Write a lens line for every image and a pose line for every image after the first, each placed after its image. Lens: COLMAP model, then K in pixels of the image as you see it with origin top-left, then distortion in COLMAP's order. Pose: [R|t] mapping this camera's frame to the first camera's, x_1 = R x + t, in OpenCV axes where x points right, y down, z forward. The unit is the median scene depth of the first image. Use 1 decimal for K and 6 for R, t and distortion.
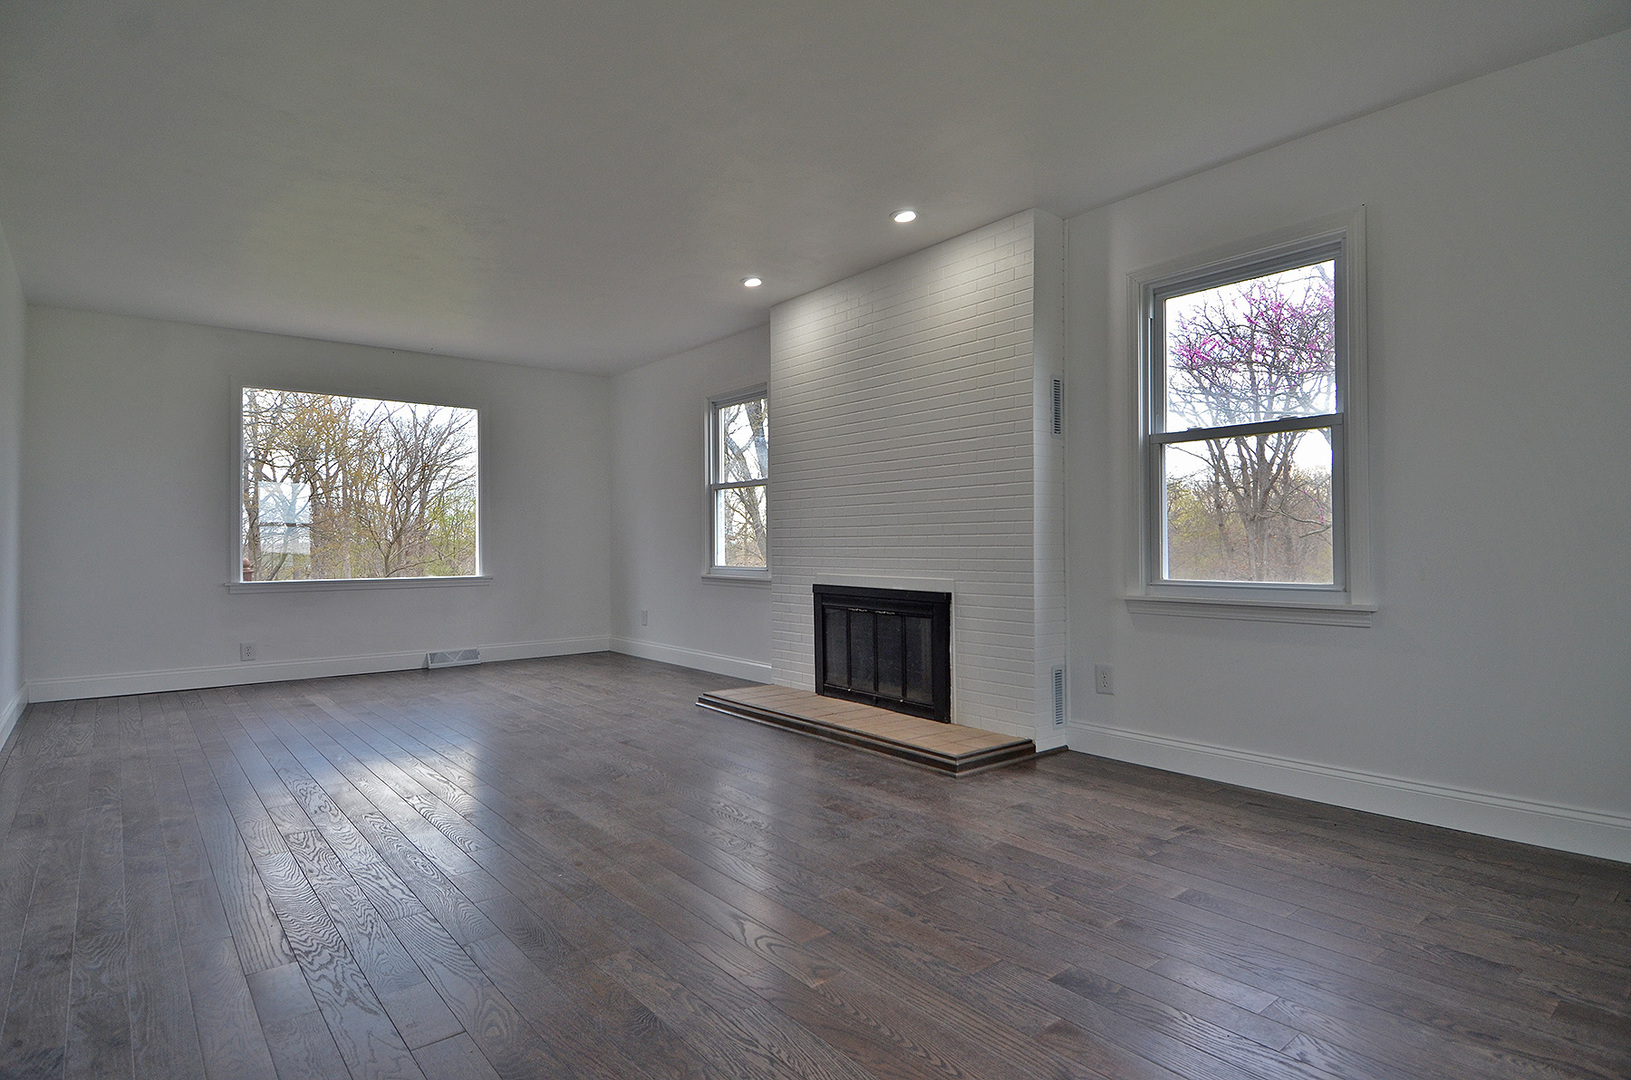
lens RADIAL K [[851.7, 0, 821.8], [0, 851.7, 535.6], [0, 0, 1]] dist [0.050239, -0.054567]
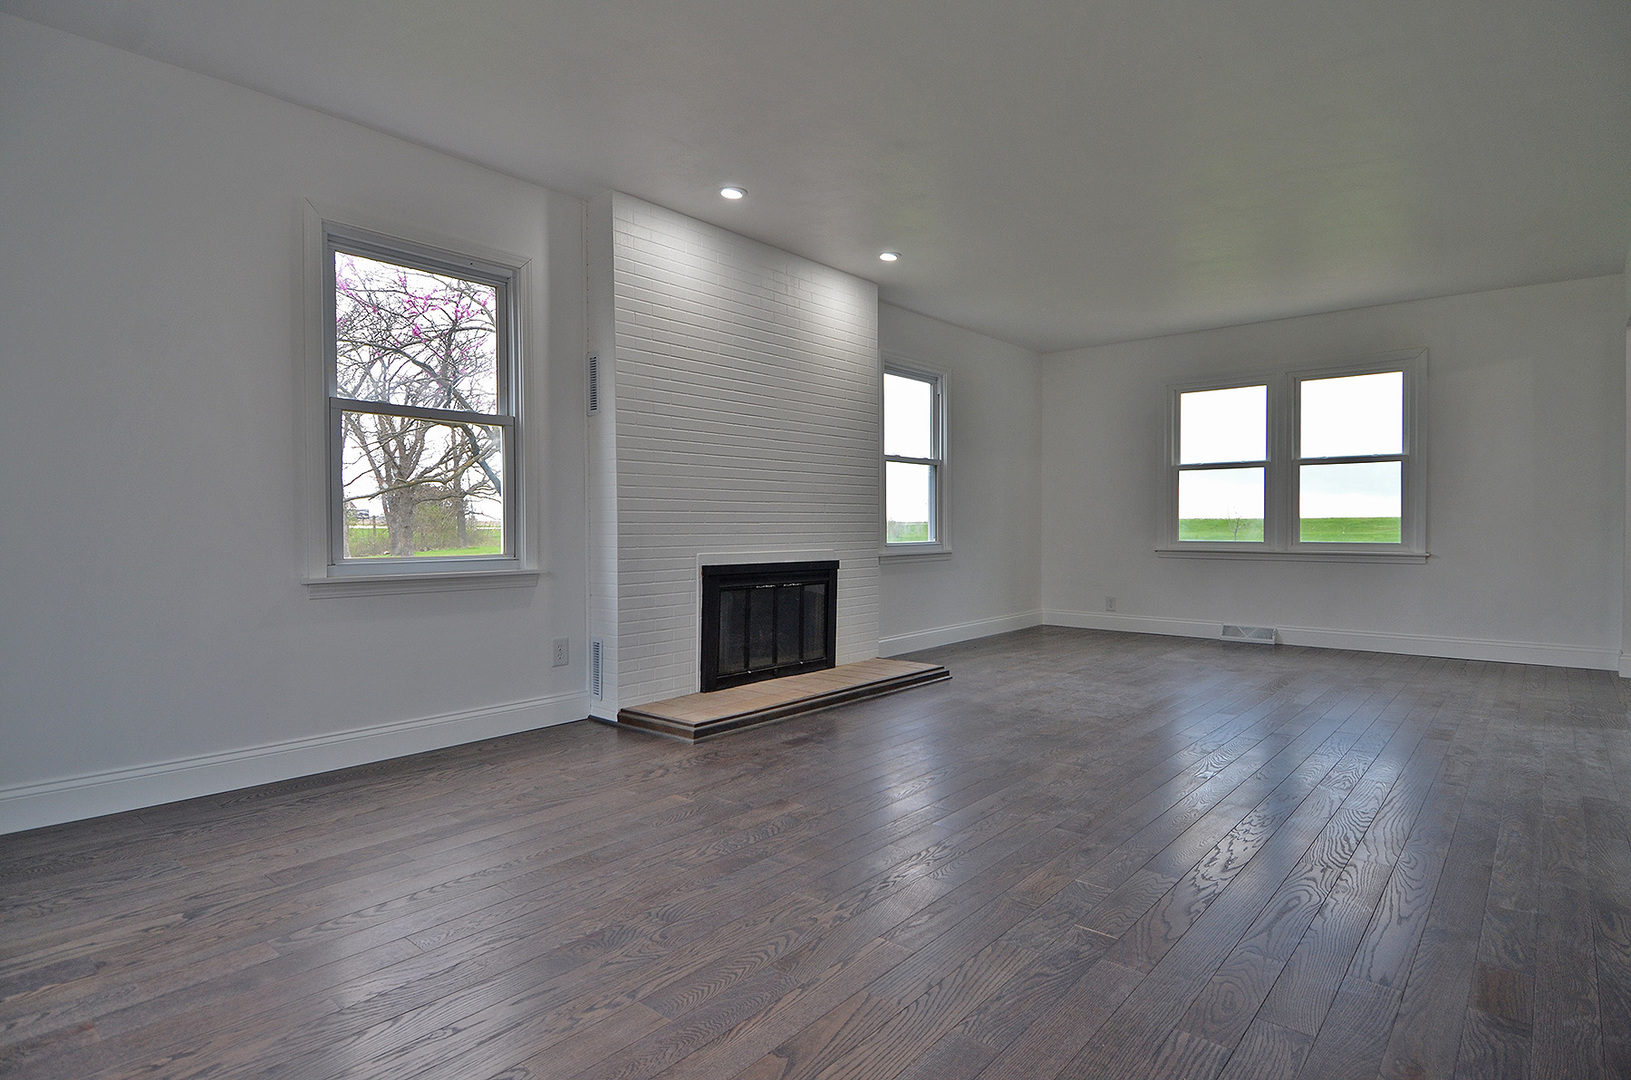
lens RADIAL K [[851.7, 0, 821.8], [0, 851.7, 535.6], [0, 0, 1]] dist [0.050239, -0.054567]
pose [[-0.177478, -0.008476, 0.984088, -0.977613], [-0.009653, 0.999930, 0.006872, 0.022008], [-0.984077, -0.008280, -0.177548, 1.154979]]
